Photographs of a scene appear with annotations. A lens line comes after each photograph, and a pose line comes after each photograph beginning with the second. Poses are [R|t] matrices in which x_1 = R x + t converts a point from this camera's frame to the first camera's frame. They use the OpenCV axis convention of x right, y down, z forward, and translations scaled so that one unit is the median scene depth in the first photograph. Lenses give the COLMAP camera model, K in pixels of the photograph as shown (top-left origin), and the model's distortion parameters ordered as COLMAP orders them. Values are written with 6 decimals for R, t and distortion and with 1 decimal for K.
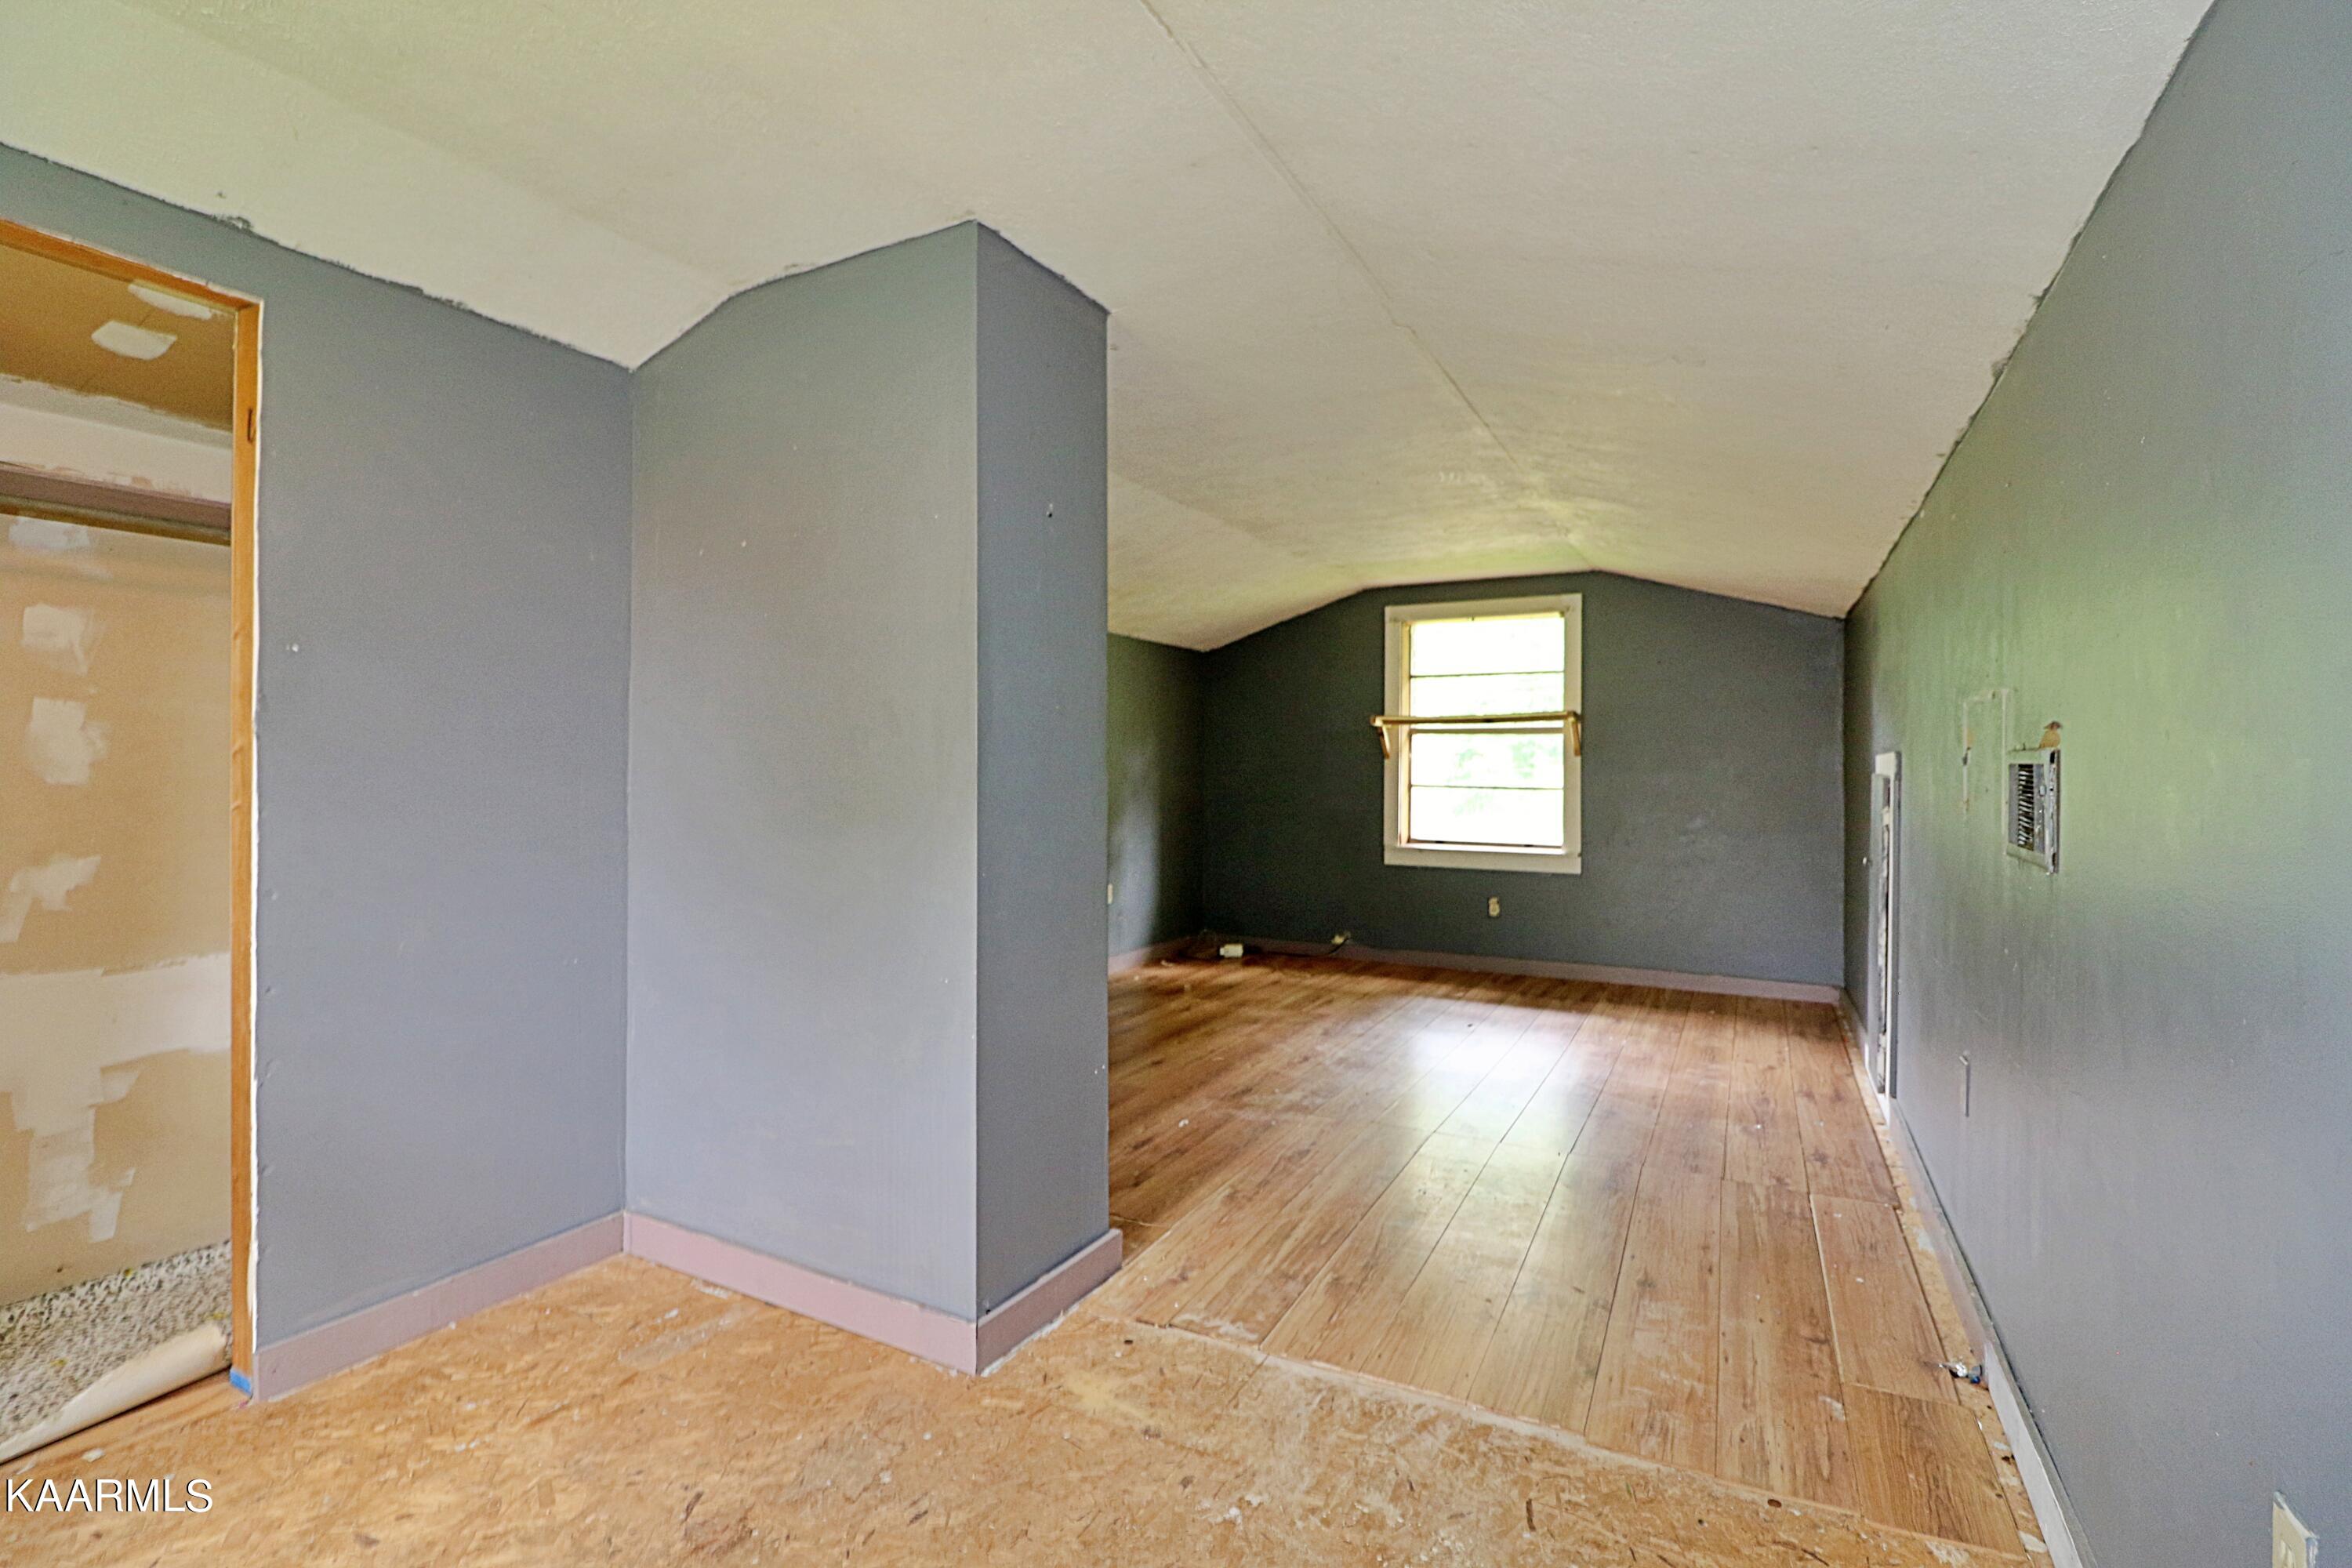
lens RADIAL K [[1073.4, 0, 1171.2], [0, 1073.4, 768.7], [0, 0, 1]] dist [0.000133, -0.014598]
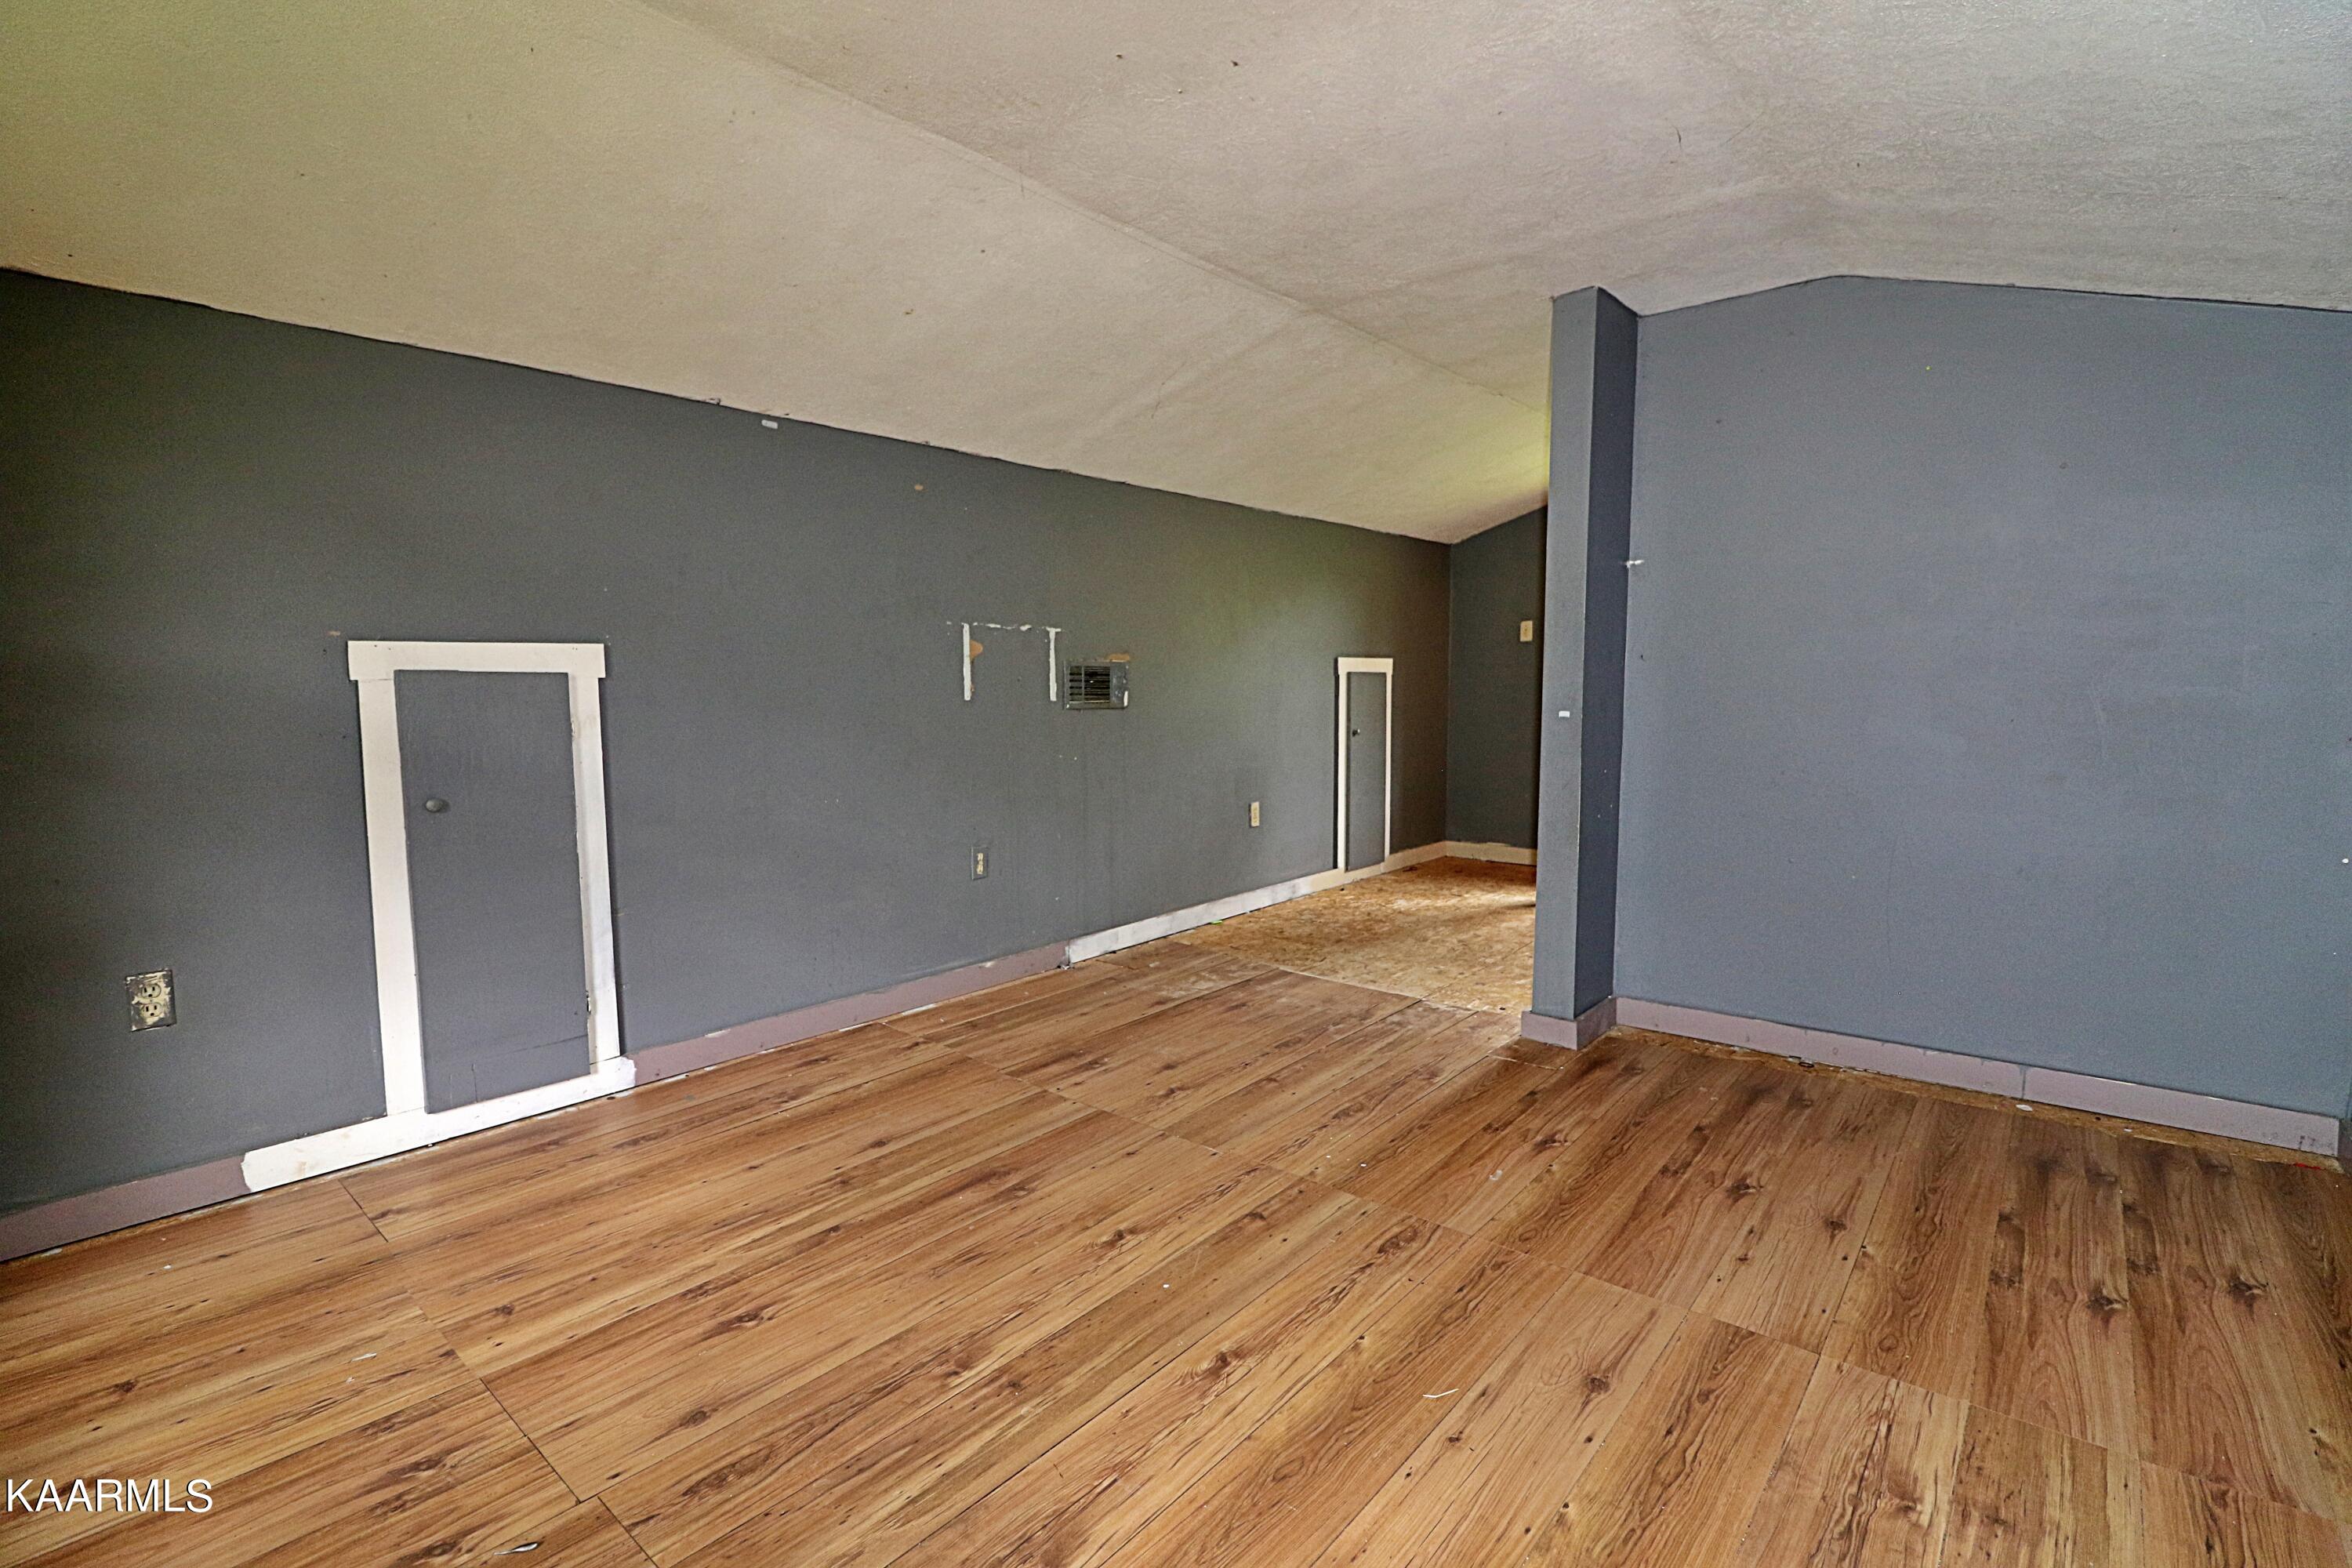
lens RADIAL K [[1073.4, 0, 1171.2], [0, 1073.4, 768.7], [0, 0, 1]] dist [0.000133, -0.014598]
pose [[-0.977474, -0.016869, 0.210382, 0.090618], [0.000514, 0.996607, 0.082300, 0.015310], [-0.211056, 0.080554, -0.974149, 2.049874]]
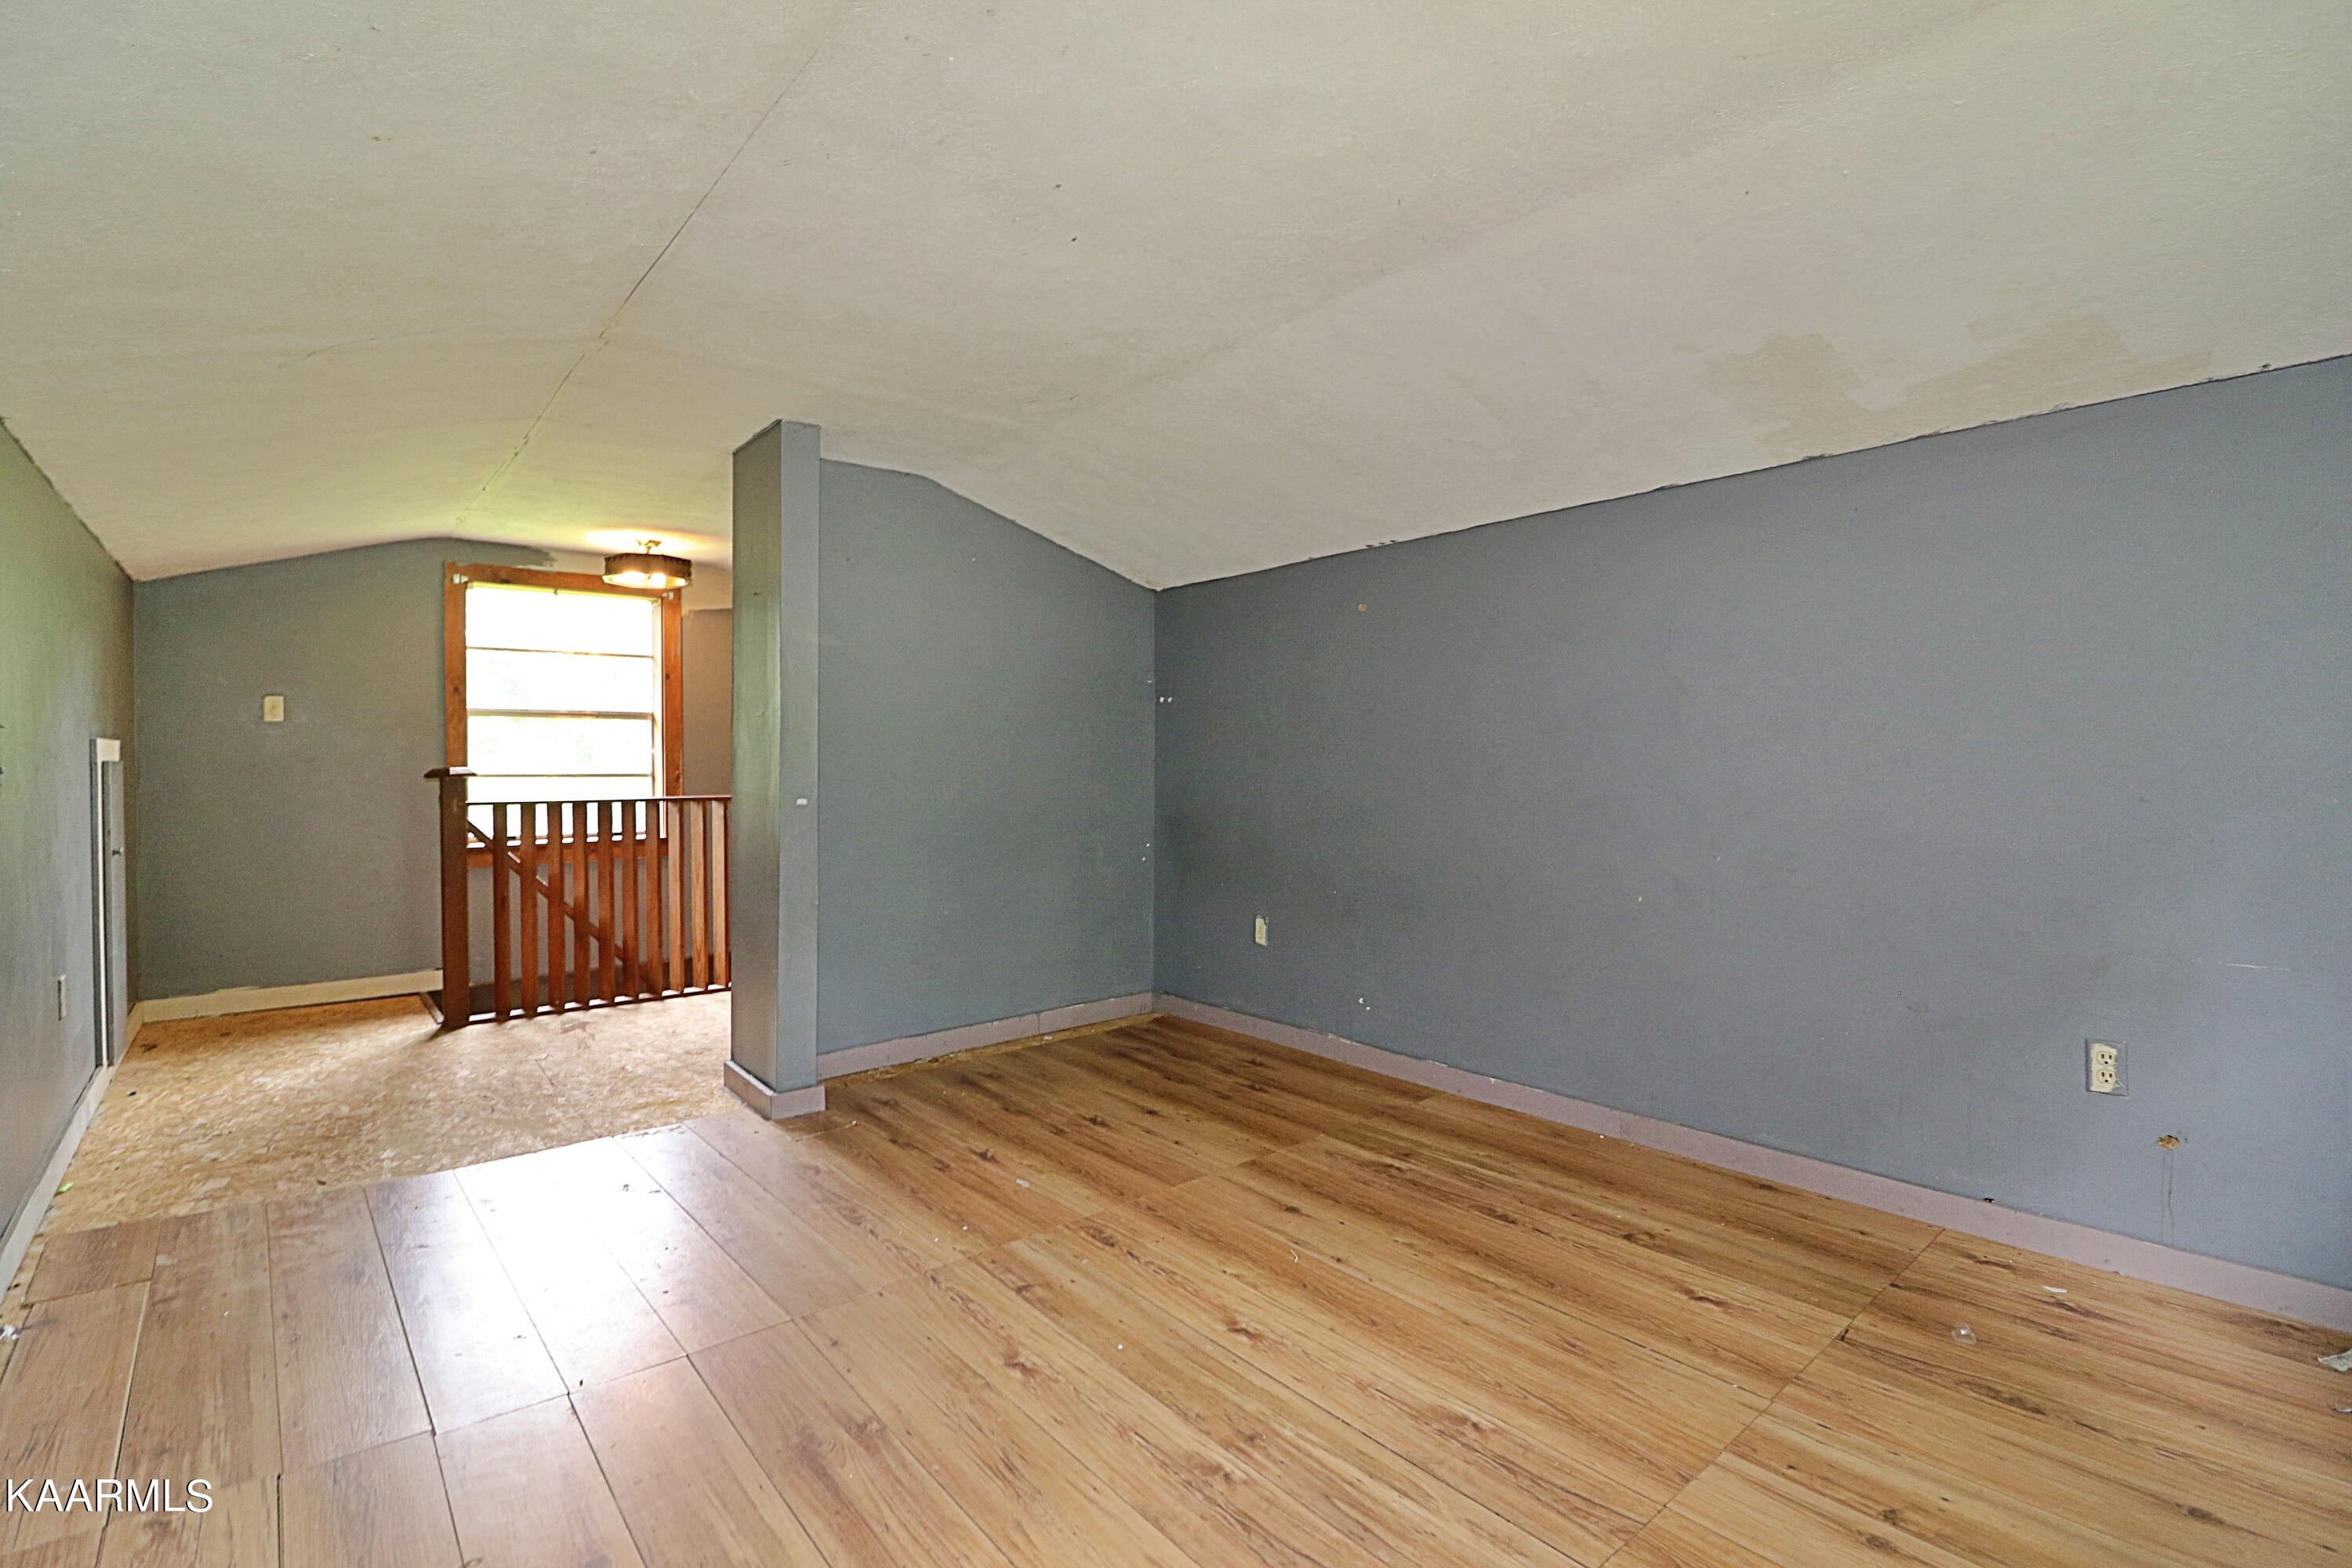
lens RADIAL K [[1073.4, 0, 1171.2], [0, 1073.4, 768.7], [0, 0, 1]] dist [0.000133, -0.014598]
pose [[-0.371228, 0.004625, -0.928530, 0.888398], [0.002270, 0.999989, 0.004073, 0.009653], [0.928539, -0.000596, -0.371235, 1.708578]]
